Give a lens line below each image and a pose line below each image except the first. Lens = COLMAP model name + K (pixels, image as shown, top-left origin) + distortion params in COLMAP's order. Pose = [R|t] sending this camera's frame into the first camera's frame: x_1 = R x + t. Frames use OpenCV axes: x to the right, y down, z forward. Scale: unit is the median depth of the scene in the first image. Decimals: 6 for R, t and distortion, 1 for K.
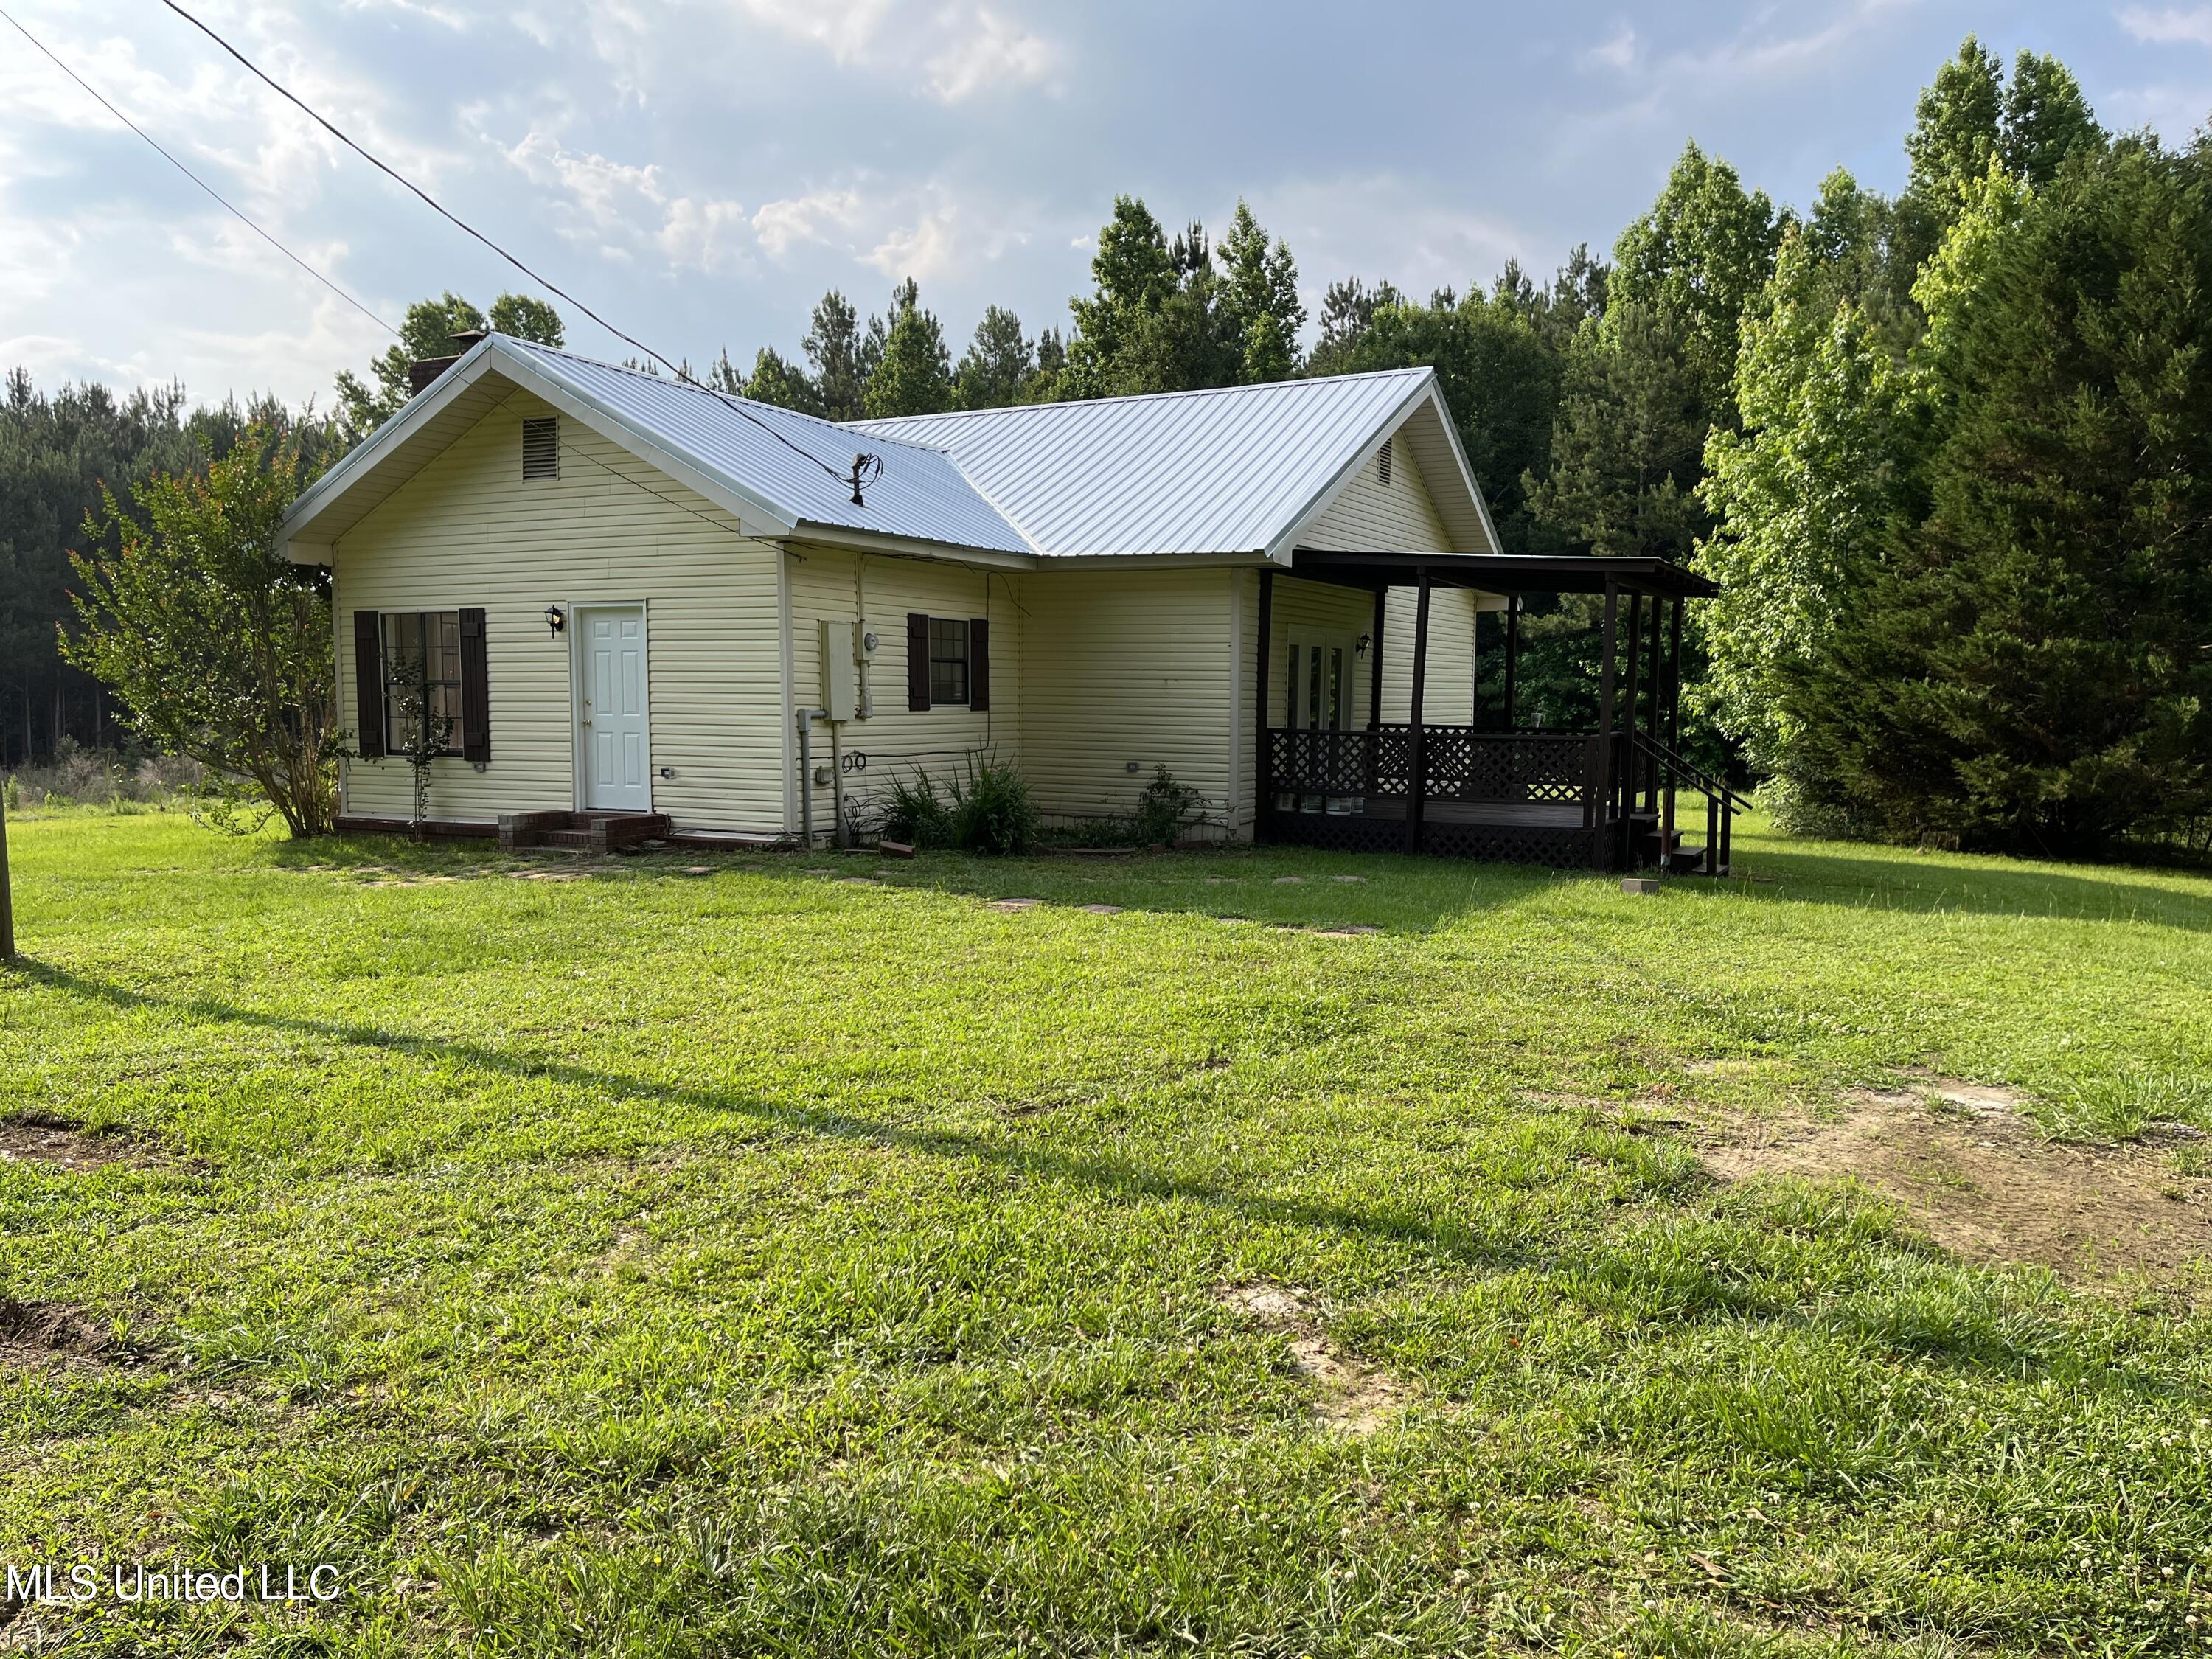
lens RADIAL K [[1671.1, 0, 1122.4], [0, 1671.1, 838.0], [0, 0, 1]] dist [0.067863, -0.089638]
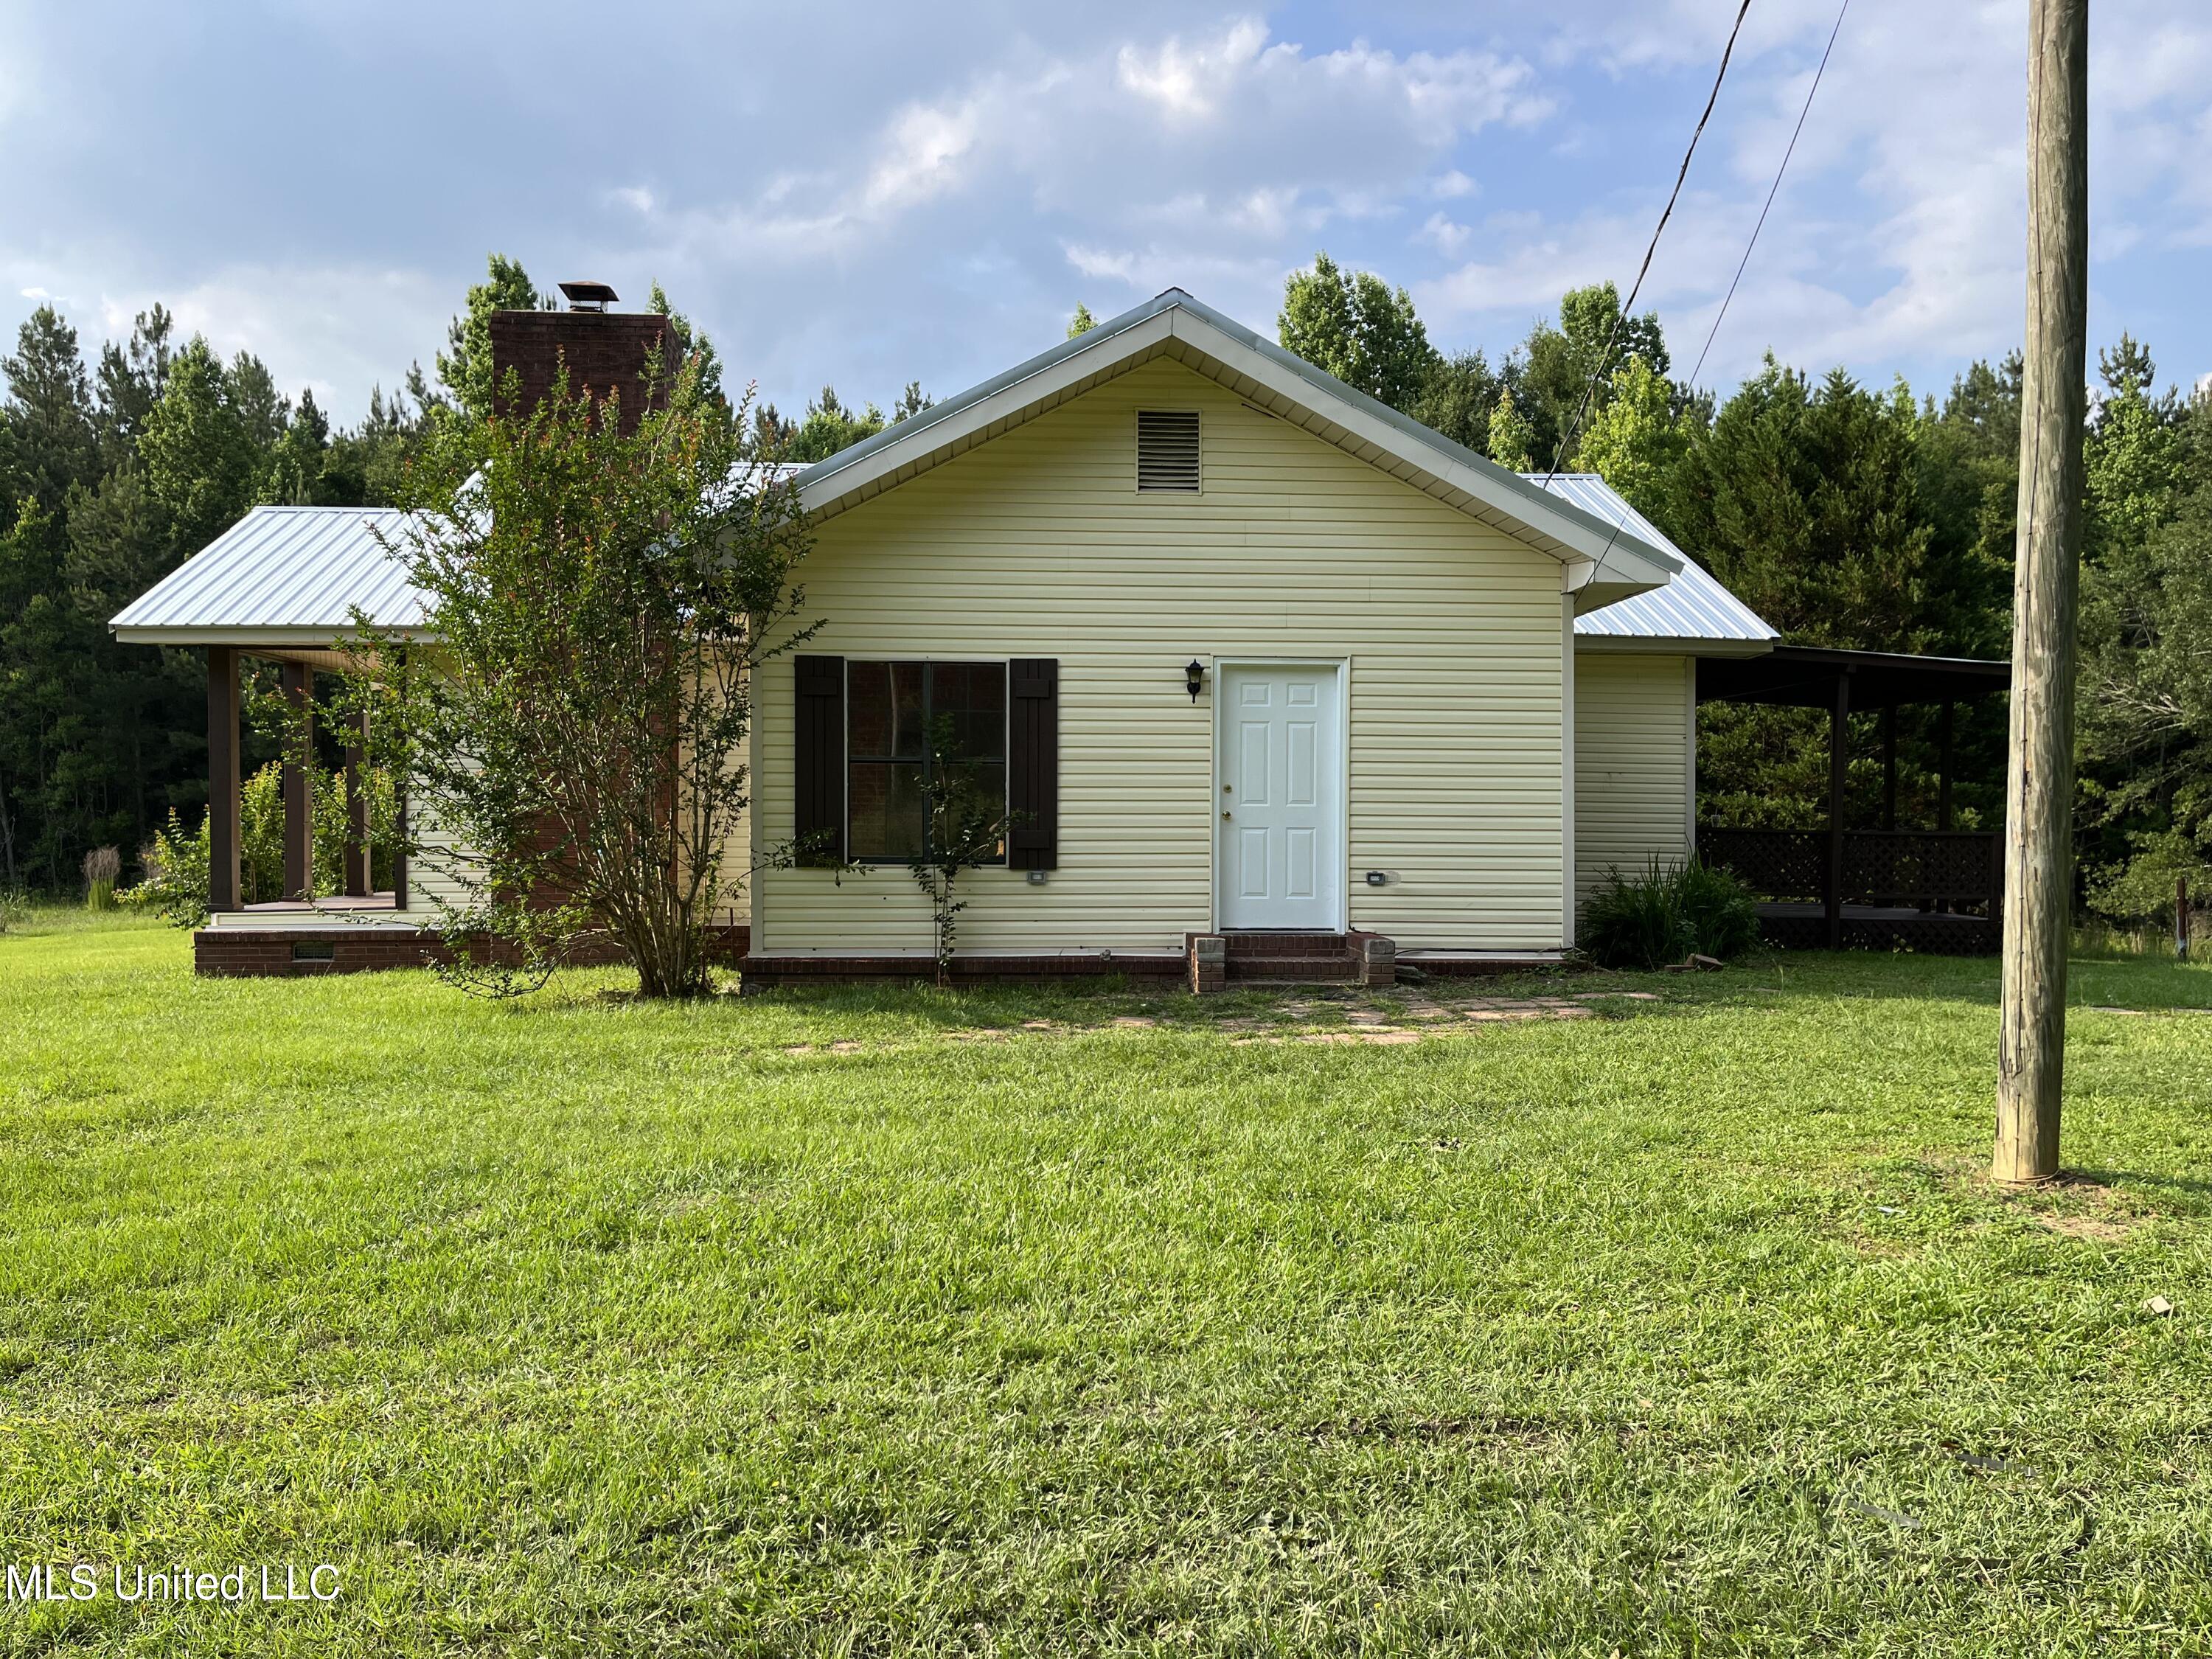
lens RADIAL K [[1671.1, 0, 1122.4], [0, 1671.1, 838.0], [0, 0, 1]] dist [0.067863, -0.089638]
pose [[0.857589, -0.001750, 0.514332, -0.722759], [0.040544, 0.997112, -0.064210, -0.011736], [-0.512735, 0.075919, 0.855184, 0.371445]]
